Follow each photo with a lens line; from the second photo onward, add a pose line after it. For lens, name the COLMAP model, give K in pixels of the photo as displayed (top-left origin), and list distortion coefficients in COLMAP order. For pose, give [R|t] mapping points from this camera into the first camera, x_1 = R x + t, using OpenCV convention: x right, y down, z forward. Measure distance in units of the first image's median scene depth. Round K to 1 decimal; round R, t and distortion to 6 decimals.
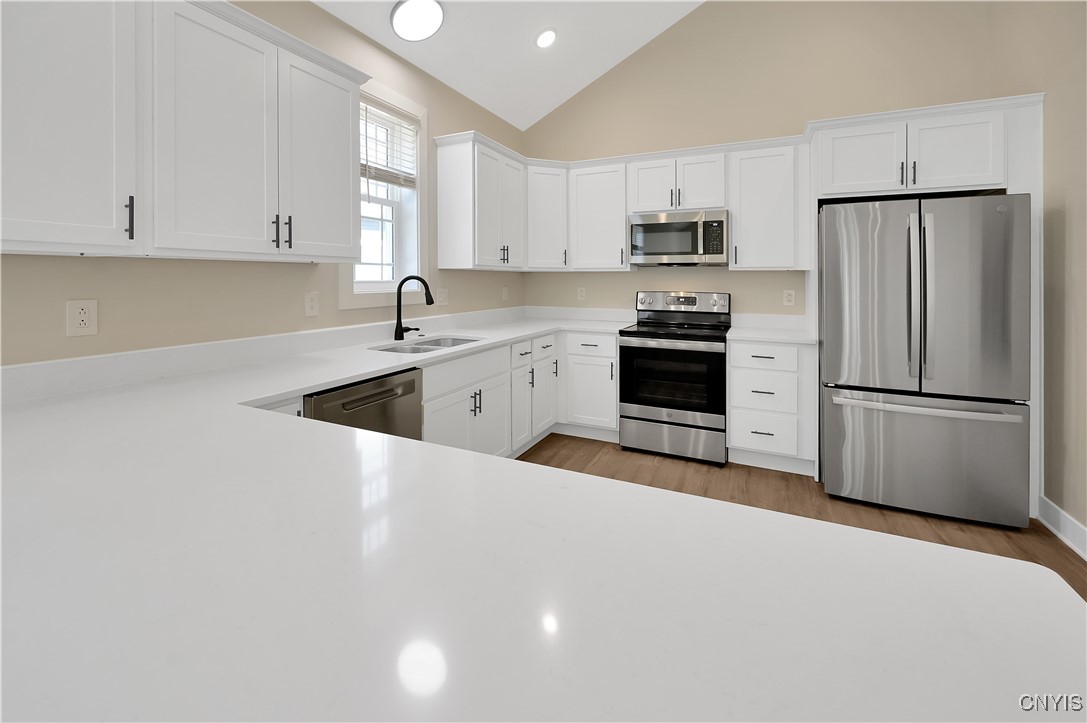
lens RADIAL K [[471.7, 0, 533.8], [0, 471.7, 265.3], [0, 0, 1]] dist [0.000959, 0.000305]
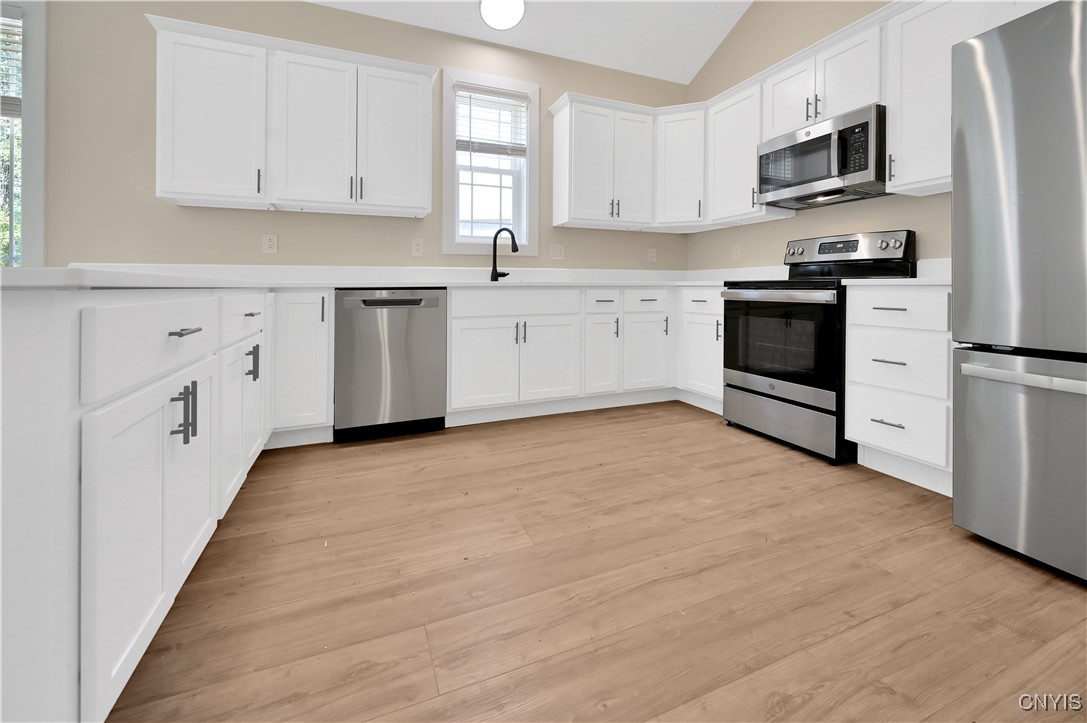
lens RADIAL K [[471.7, 0, 583.3], [0, 471.7, 286.4], [0, 0, 1]] dist [0.000959, 0.000305]
pose [[0.753770, -0.015502, -0.656956, 0.589399], [0.019832, 0.999803, -0.000837, 0.153328], [0.656839, -0.012398, 0.753929, 0.218782]]
